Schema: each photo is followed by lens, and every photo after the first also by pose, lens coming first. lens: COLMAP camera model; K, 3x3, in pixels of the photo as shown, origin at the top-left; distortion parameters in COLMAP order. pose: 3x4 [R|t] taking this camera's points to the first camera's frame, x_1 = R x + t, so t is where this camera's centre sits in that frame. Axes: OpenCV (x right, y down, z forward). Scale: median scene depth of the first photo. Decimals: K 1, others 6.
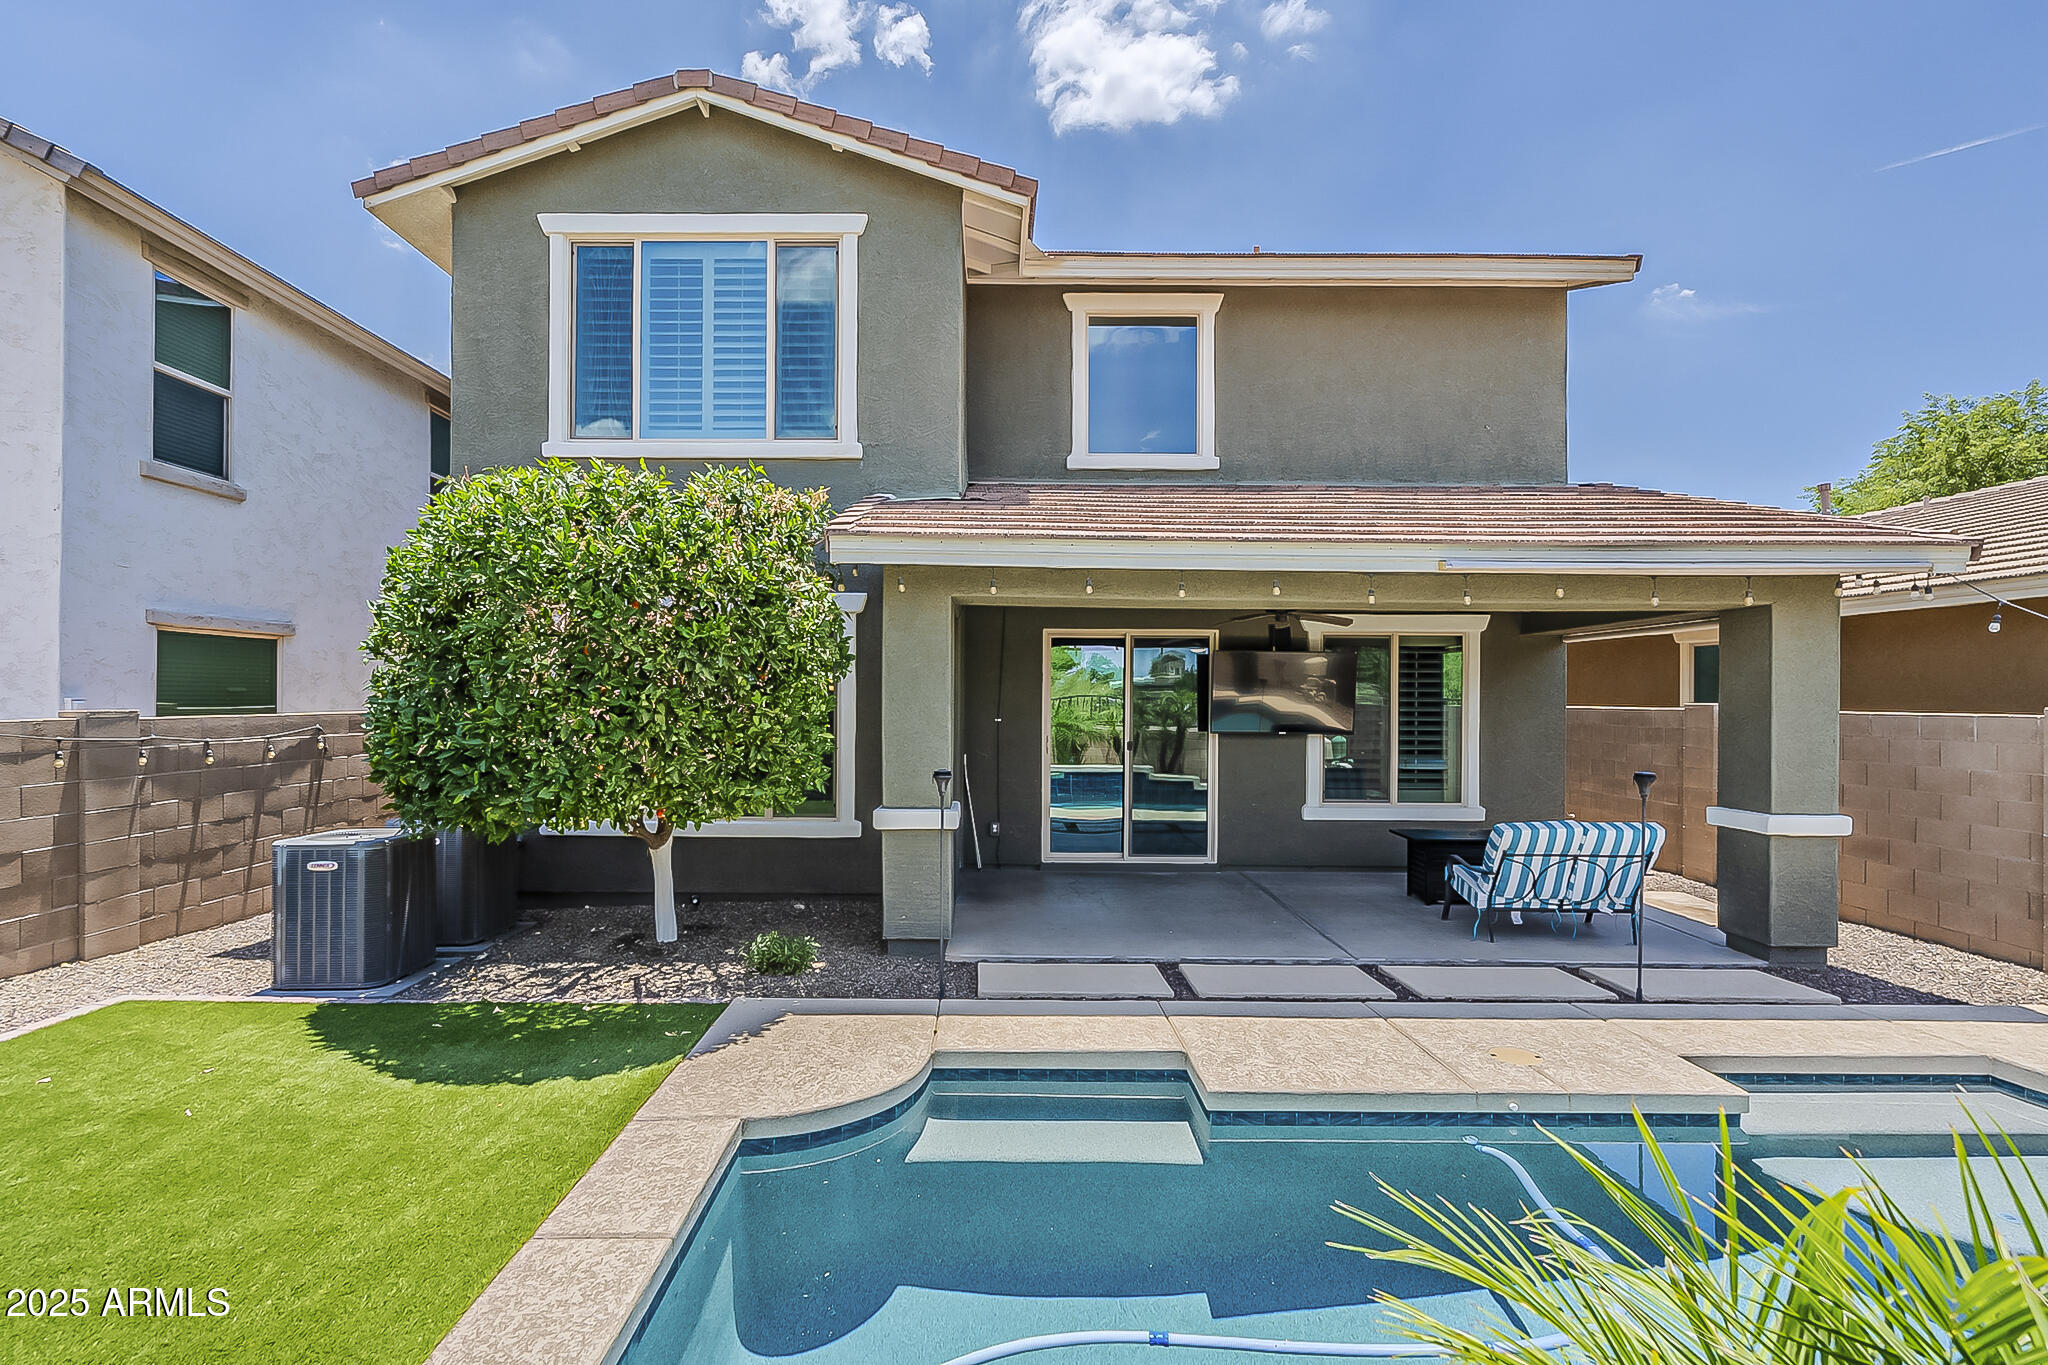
lens RADIAL K [[906.9, 0, 983.4], [0, 906.9, 690.9], [0, 0, 1]] dist [-0.003297, 0.000009]
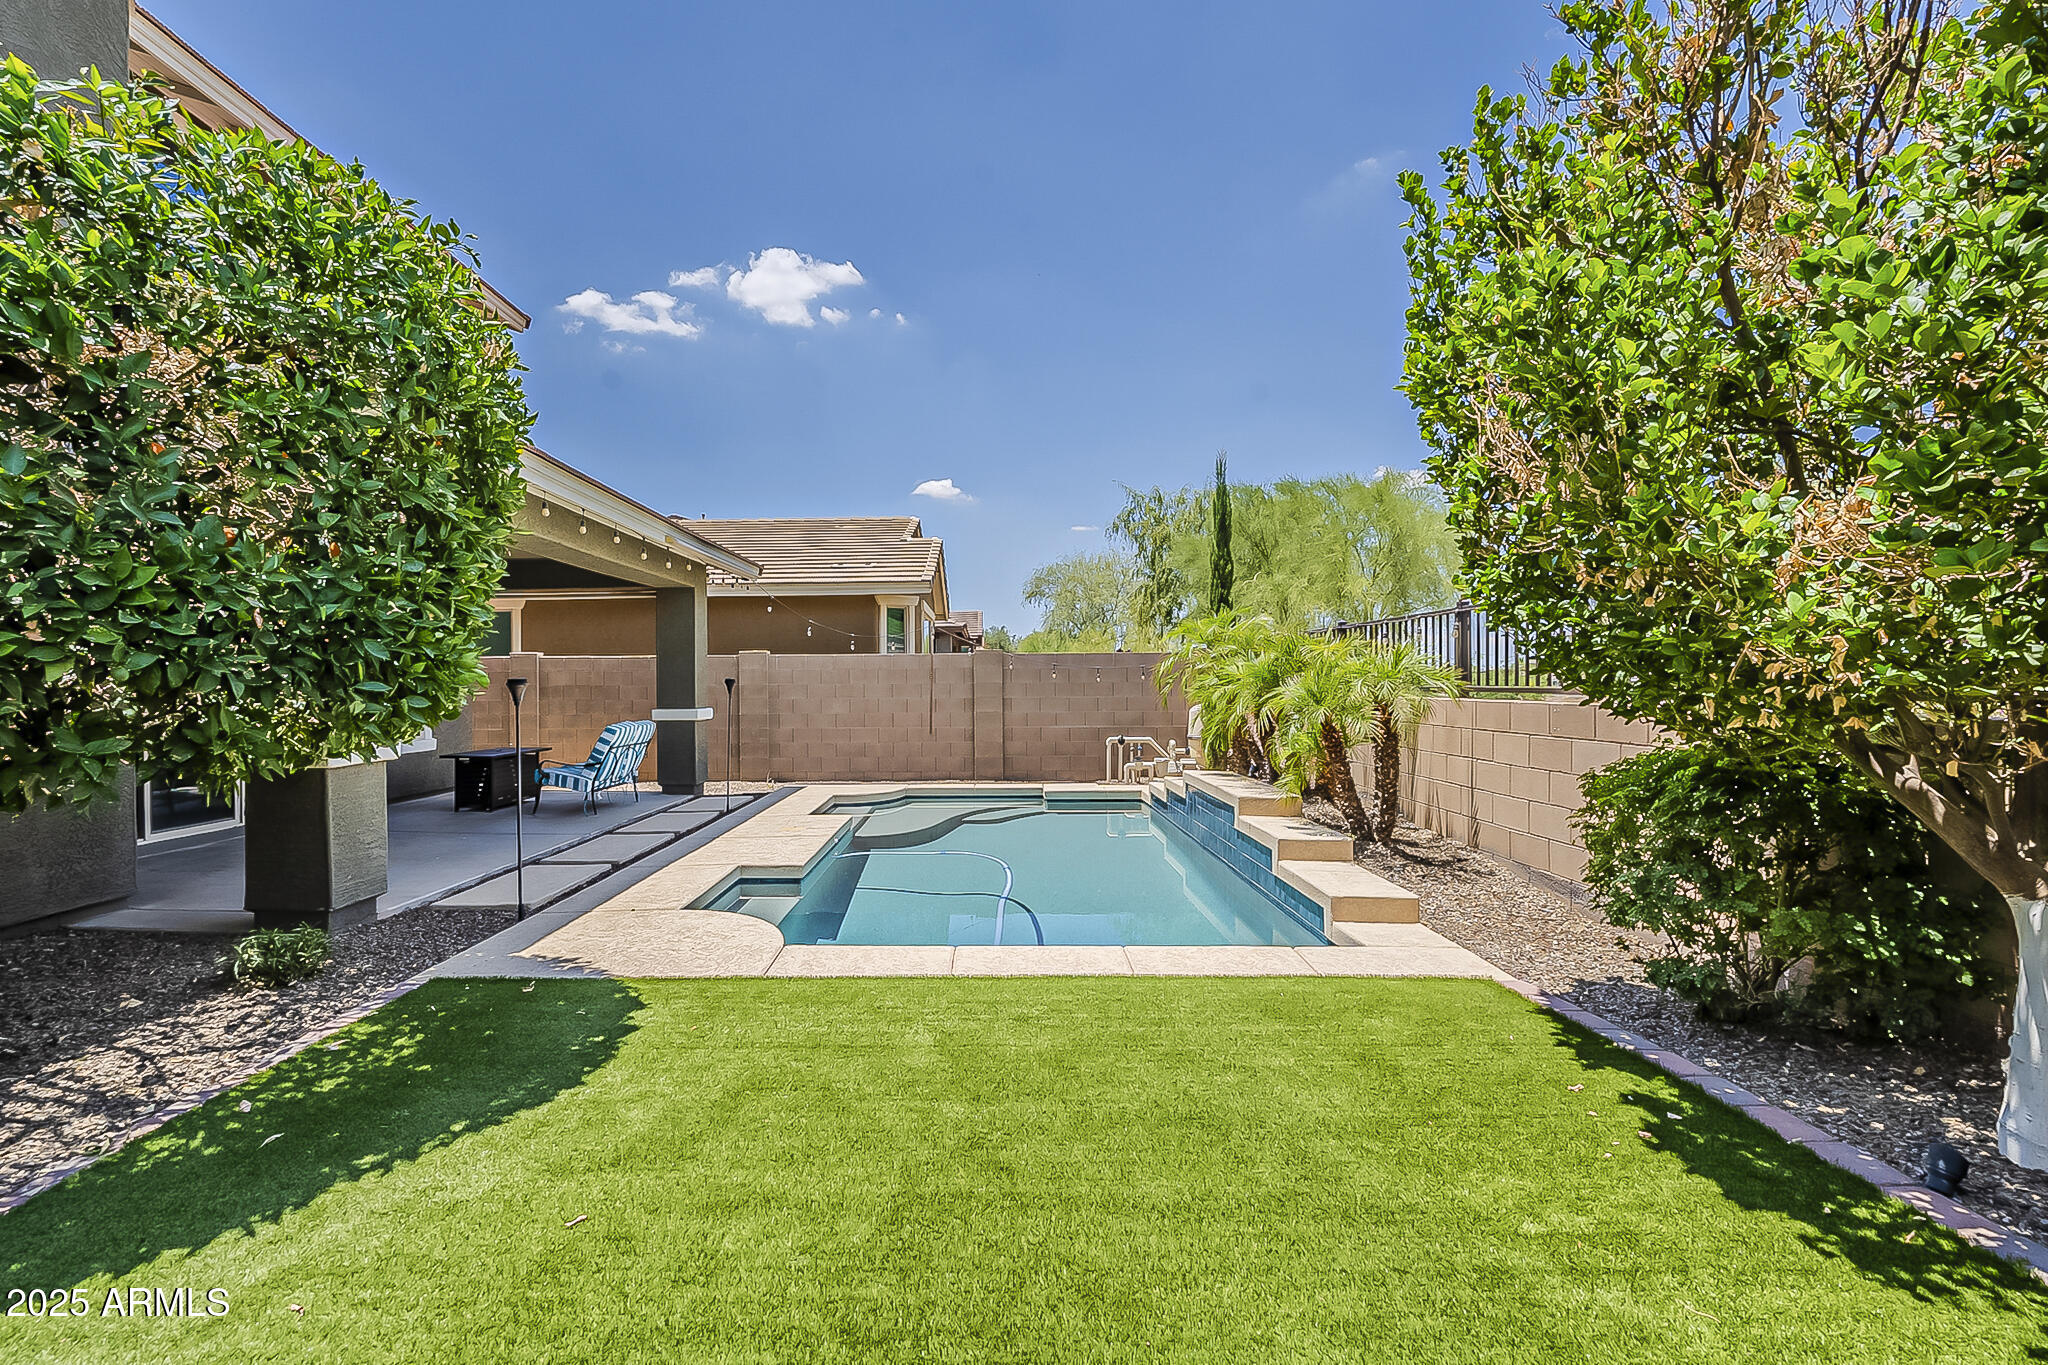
lens RADIAL K [[924.7, 0, 956.9], [0, 924.7, 685.6], [0, 0, 1]] dist [-0.000826, -0.000094]
pose [[0.030291, -0.009388, 0.999497, -0.710723], [0.001060, 0.999956, 0.009360, 0.062229], [-0.999541, 0.000776, 0.030299, 0.365563]]
